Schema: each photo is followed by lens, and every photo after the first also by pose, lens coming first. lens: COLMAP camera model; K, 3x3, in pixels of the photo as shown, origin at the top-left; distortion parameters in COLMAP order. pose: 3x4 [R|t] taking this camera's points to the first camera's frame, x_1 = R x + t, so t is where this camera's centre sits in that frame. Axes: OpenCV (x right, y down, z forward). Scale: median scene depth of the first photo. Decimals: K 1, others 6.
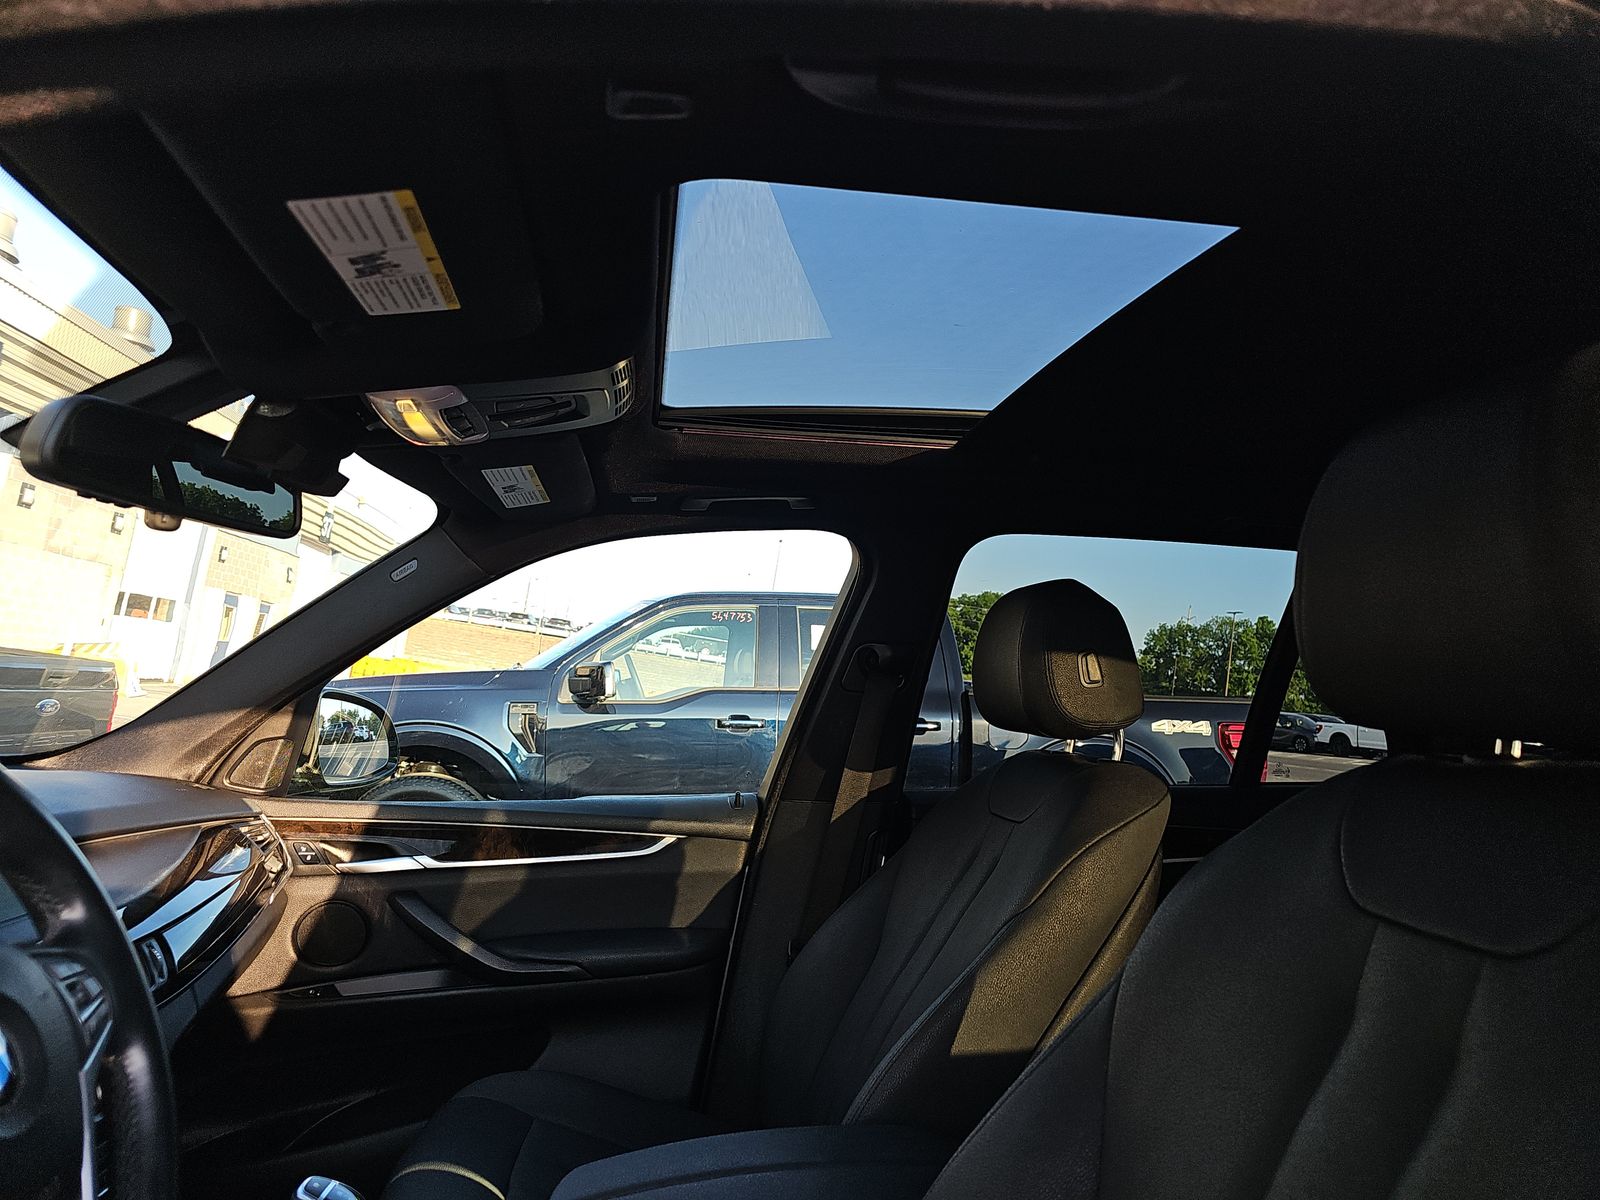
lens RADIAL K [[999.2, 0, 800.0], [0, 999.2, 600.0], [0, 0, 1]] dist [0.056277, -0.086200]
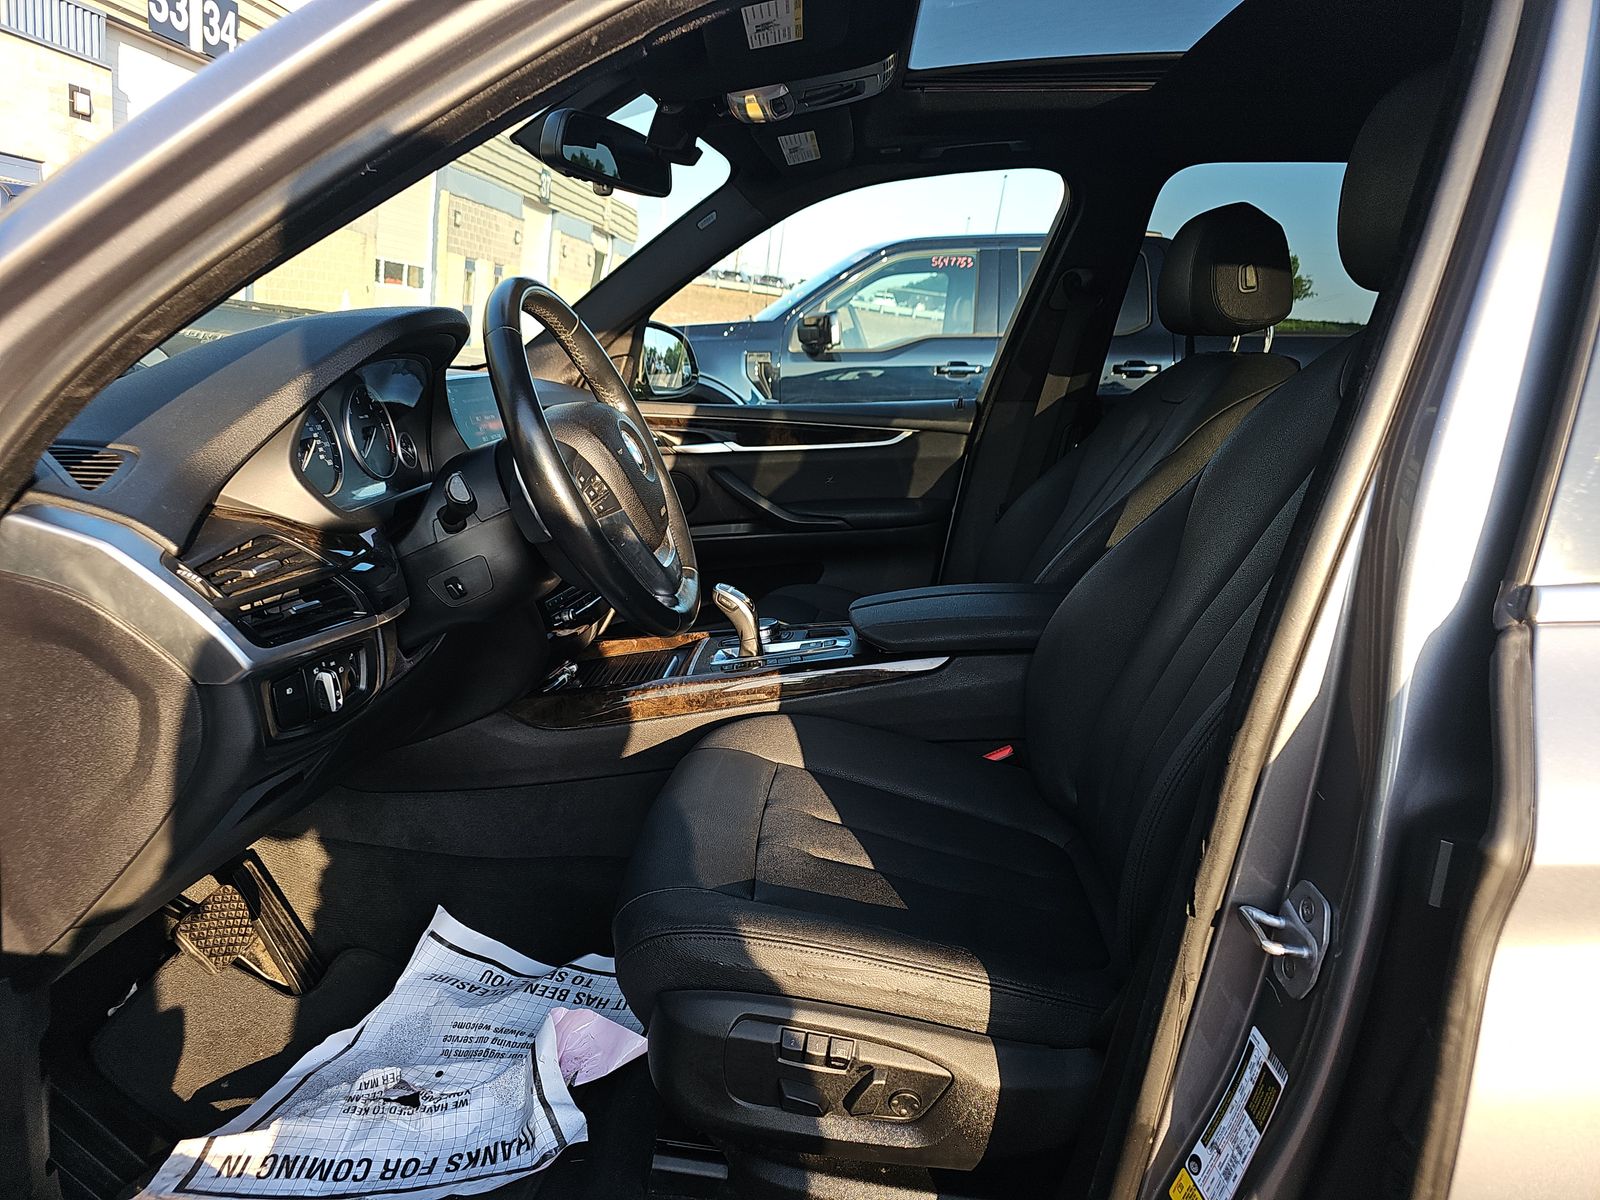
lens RADIAL K [[999.2, 0, 800.0], [0, 999.2, 600.0], [0, 0, 1]] dist [0.056277, -0.086200]
pose [[0.977896, 0.033125, -0.206451, 0.010146], [0.036681, 0.944880, 0.325354, 0.013910], [0.205849, -0.325736, 0.922780, -0.304851]]
